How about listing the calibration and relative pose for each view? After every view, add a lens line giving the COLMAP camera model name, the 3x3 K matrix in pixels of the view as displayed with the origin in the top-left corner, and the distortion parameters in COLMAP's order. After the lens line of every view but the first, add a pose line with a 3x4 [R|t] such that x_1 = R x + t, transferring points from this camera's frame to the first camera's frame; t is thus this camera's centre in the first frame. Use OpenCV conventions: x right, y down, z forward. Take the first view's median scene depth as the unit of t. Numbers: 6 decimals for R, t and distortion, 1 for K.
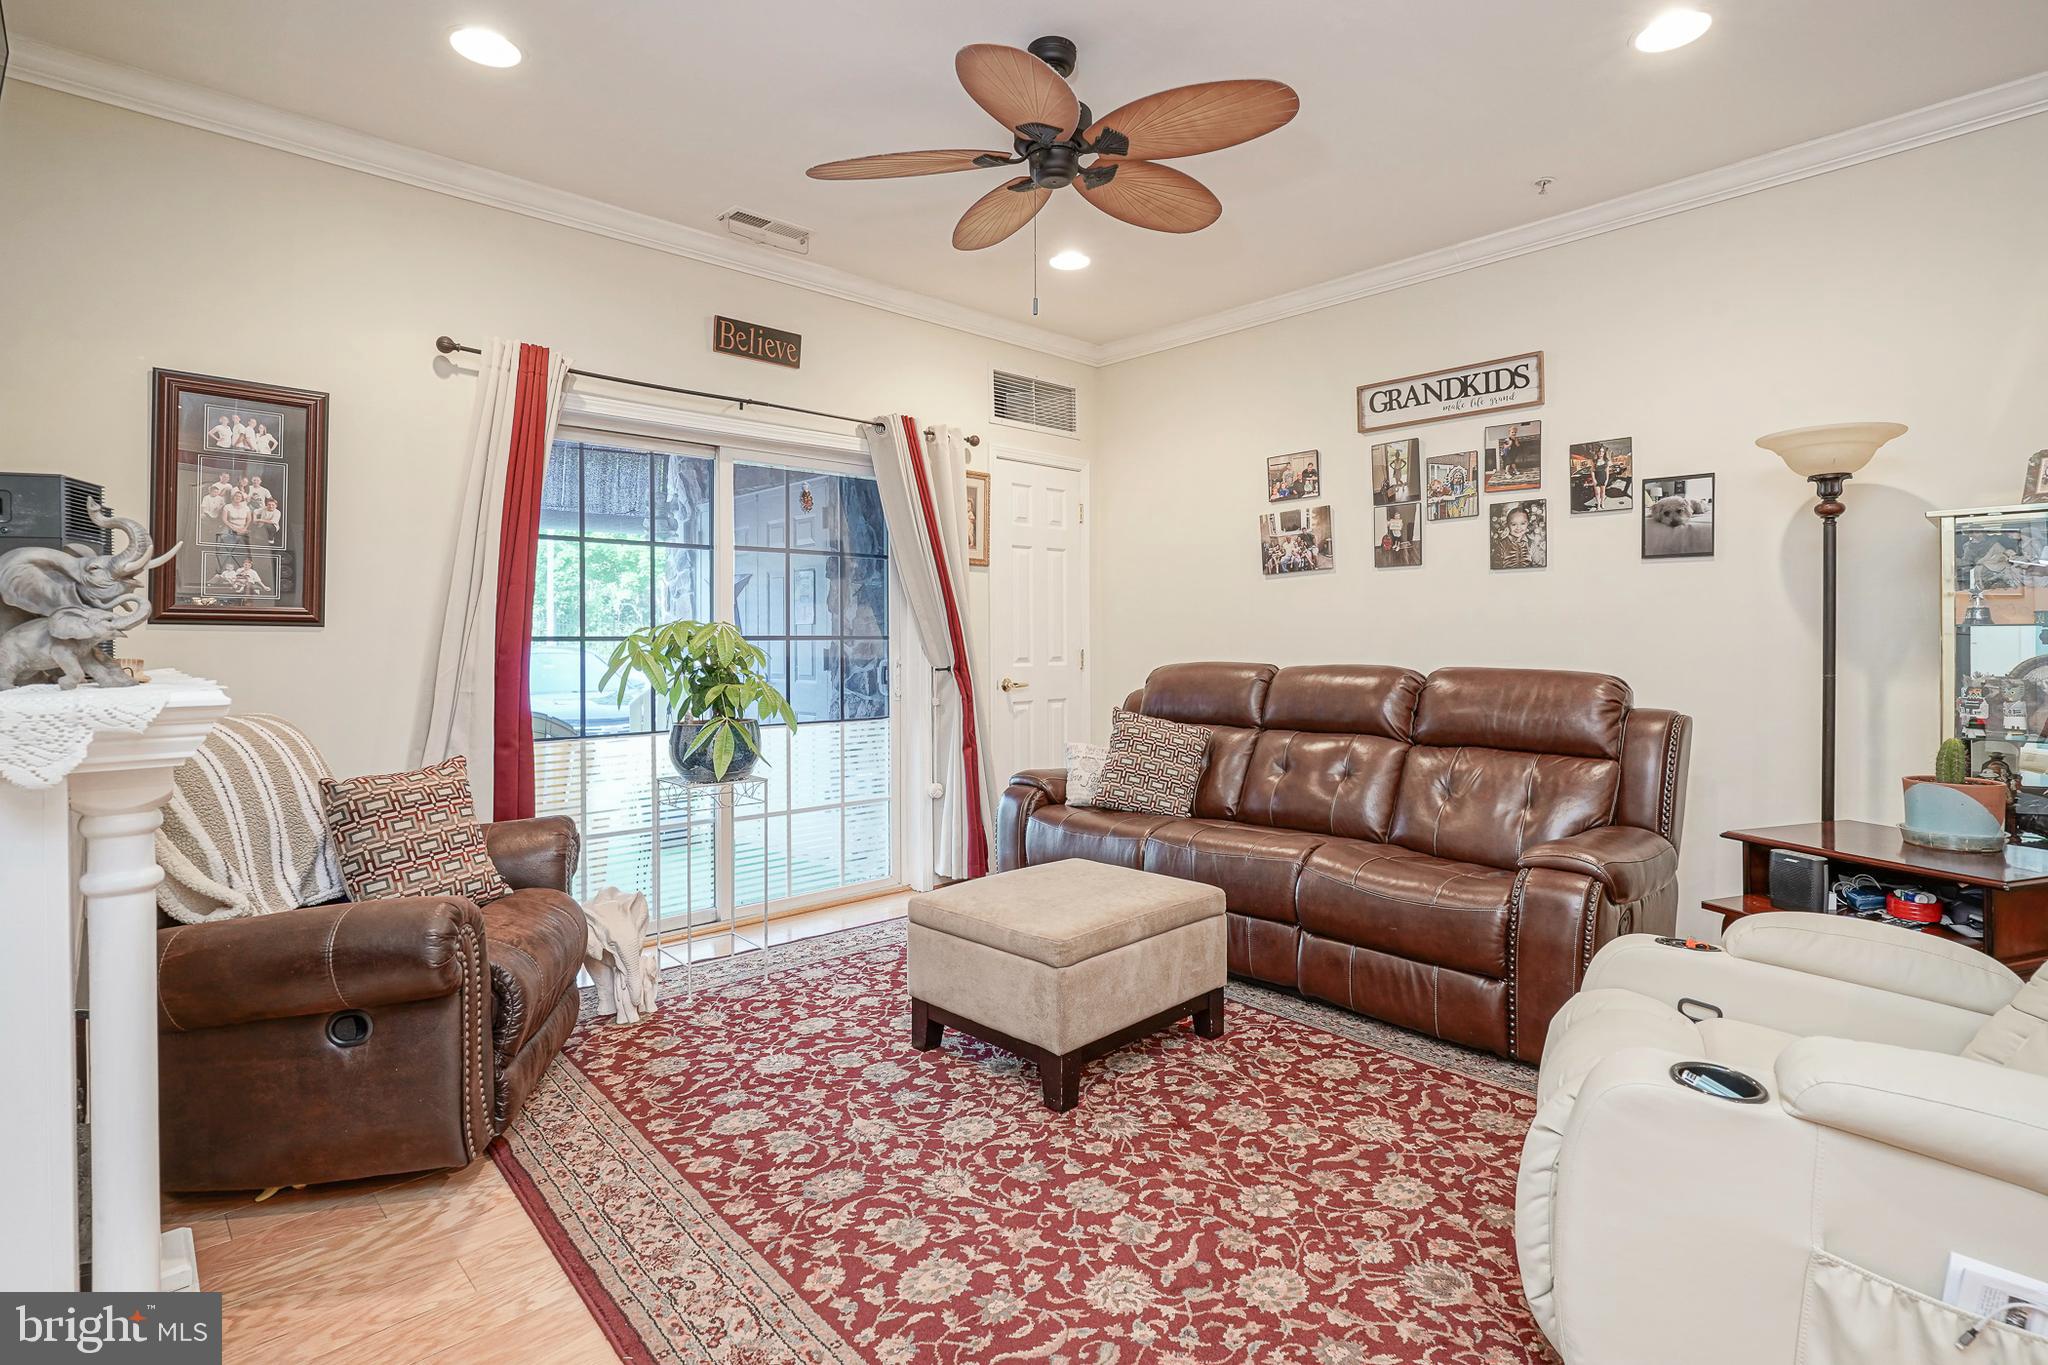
lens RADIAL K [[984.2, 0, 1026.2], [0, 984.2, 654.4], [0, 0, 1]] dist [-0.010657, 0.006003]
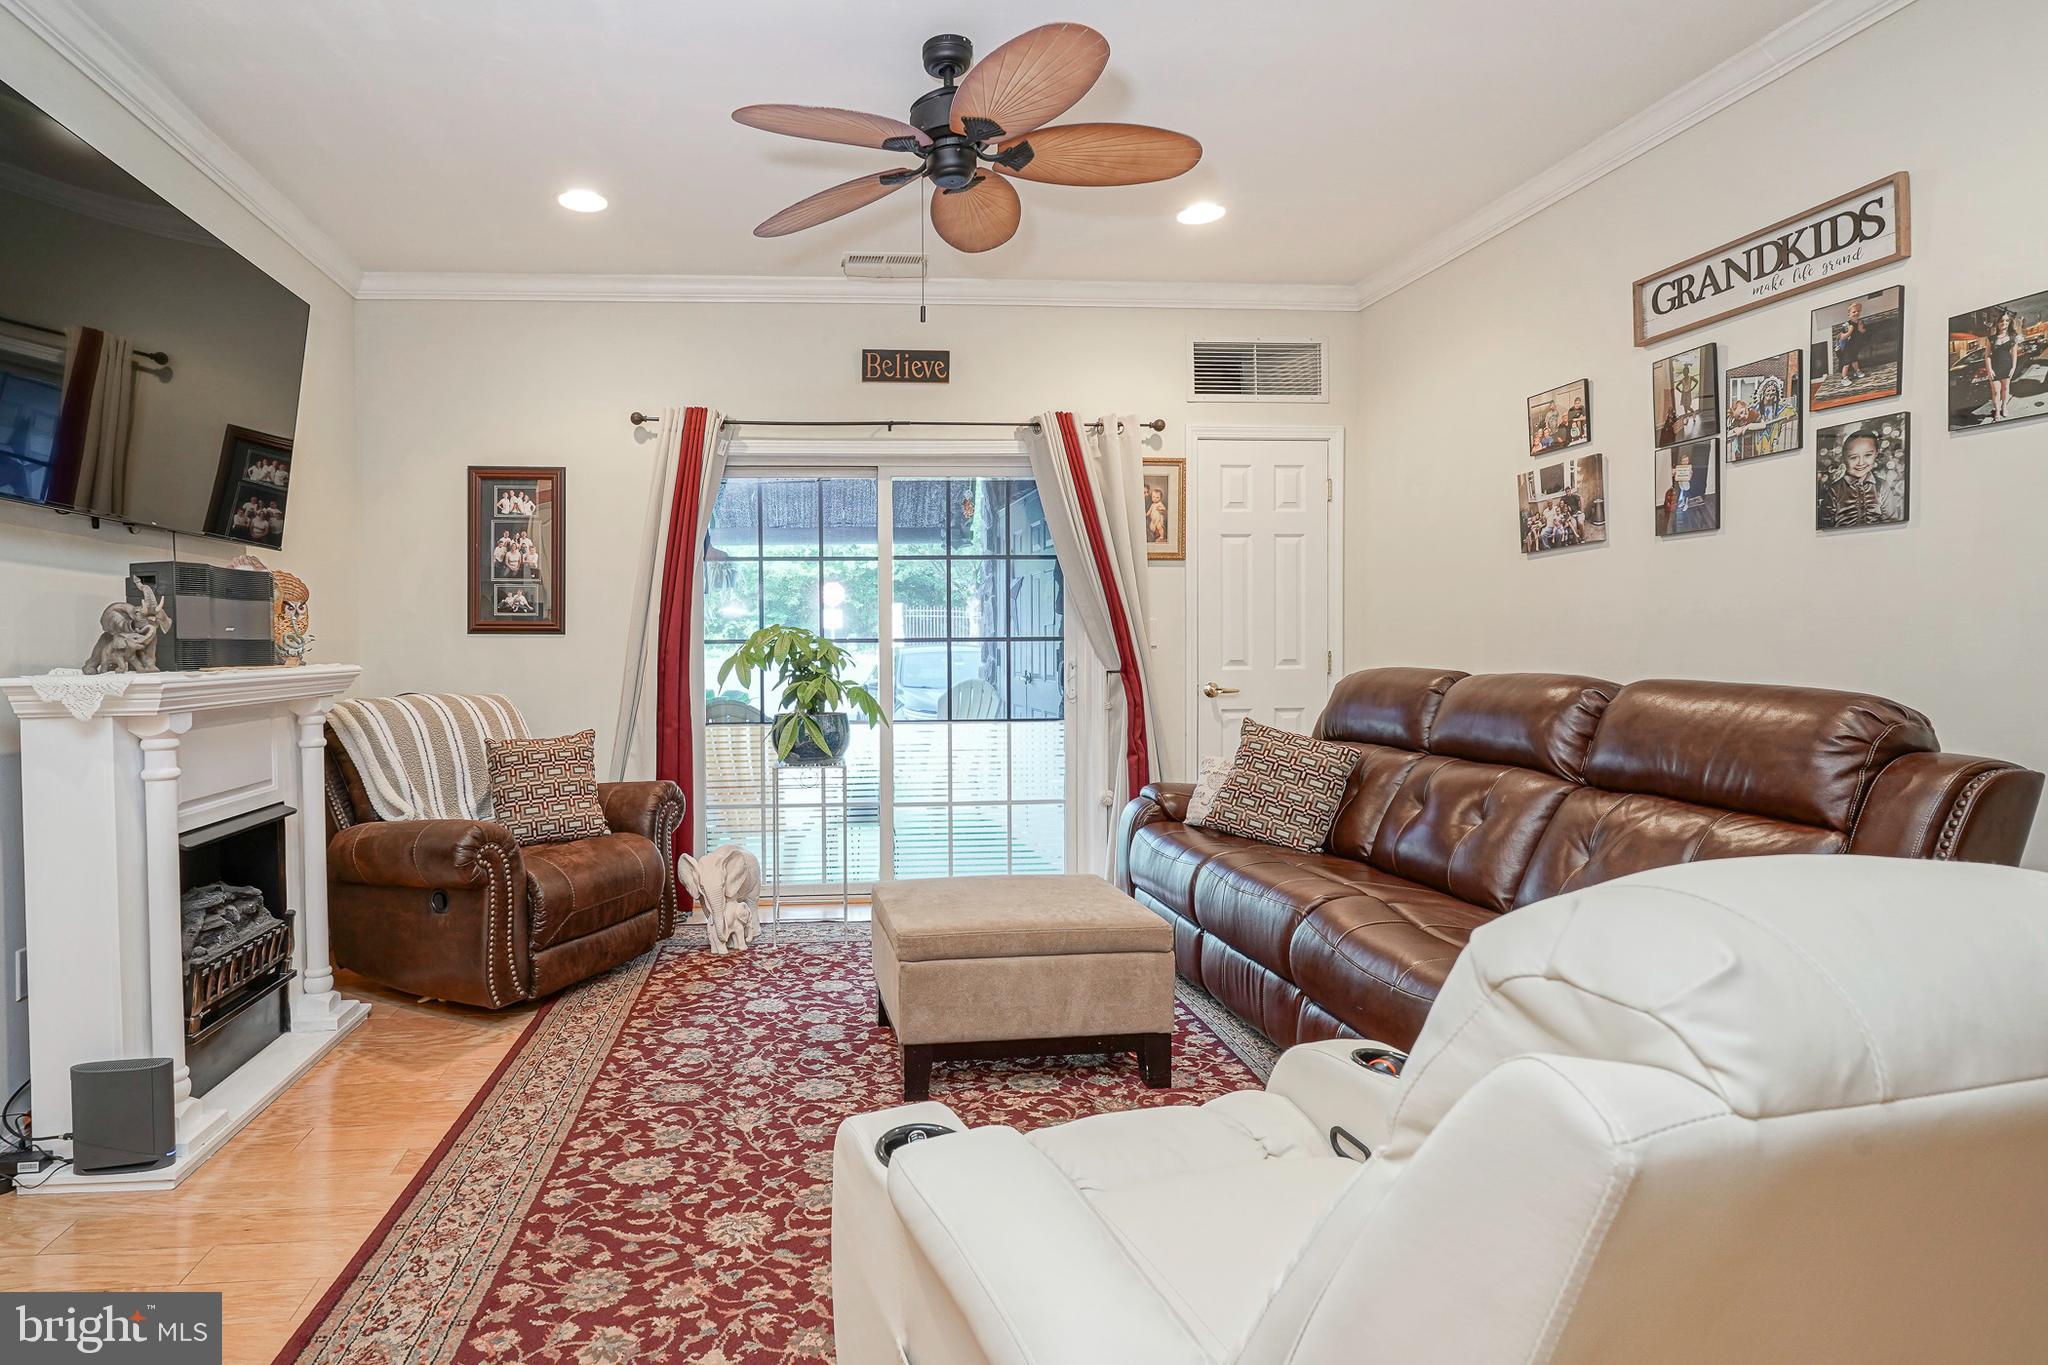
lens RADIAL K [[1016.2, 0, 845.6], [0, 1016.2, 682.5], [0, 0, 1]] dist [-0.005368, 0.001811]
pose [[0.787230, 0.022035, -0.616265, 0.458464], [-0.004413, 0.999537, 0.030102, -0.004417], [0.616643, -0.020978, 0.786963, 0.091985]]
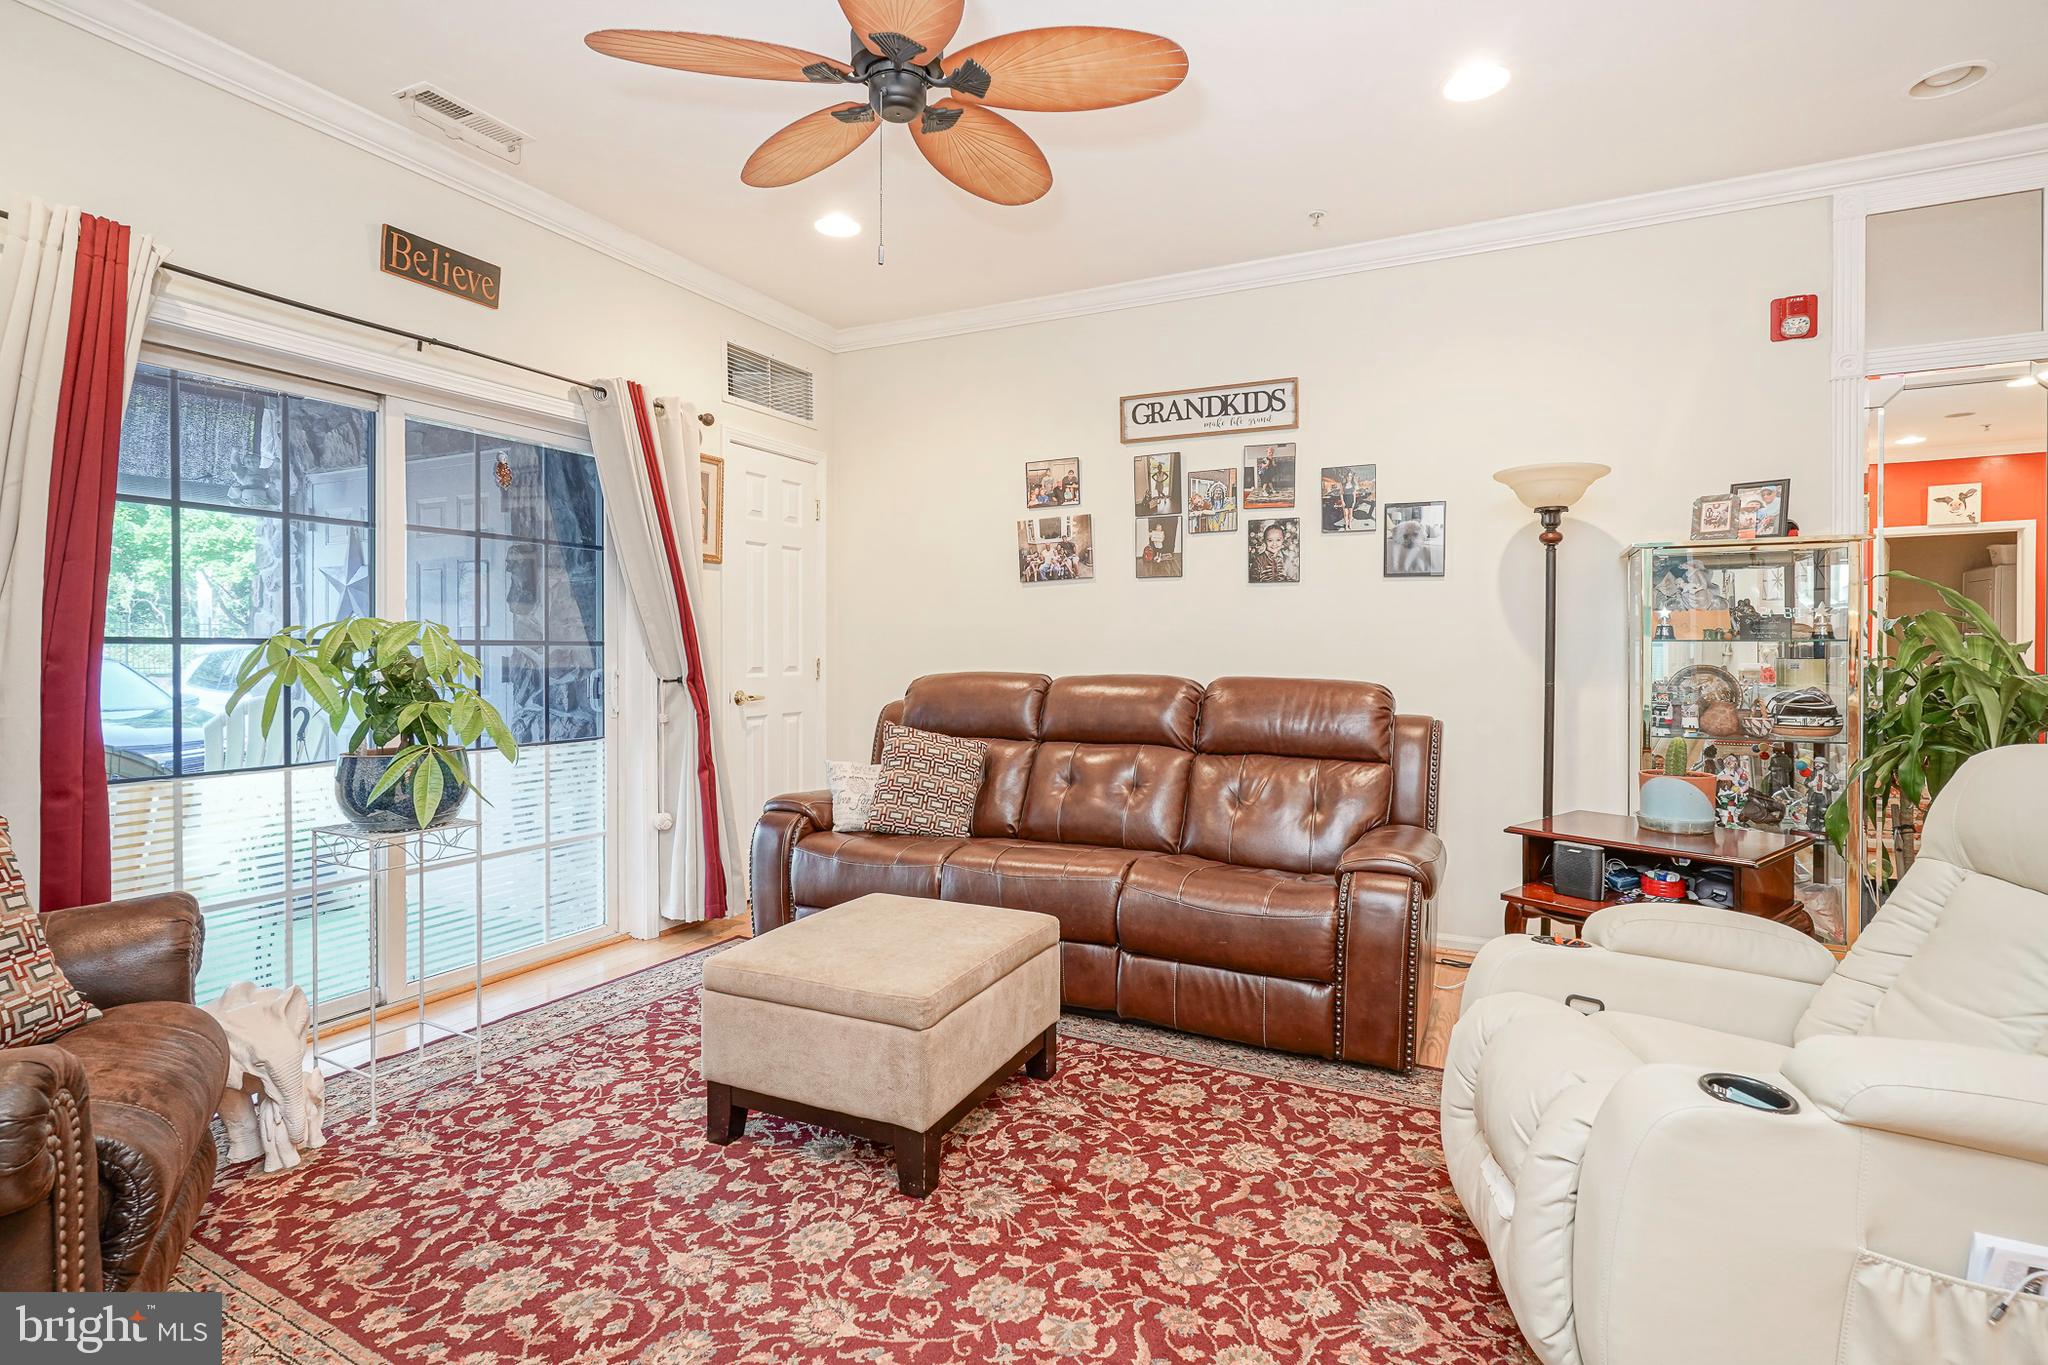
lens RADIAL K [[981.7, 0, 1029.6], [0, 981.7, 669.1], [0, 0, 1]] dist [-0.011524, 0.005880]
pose [[0.939308, 0.000081, 0.343076, -0.122754], [-0.001916, 0.999986, 0.005011, 0.000162], [-0.343070, -0.005364, 0.939294, 0.120915]]
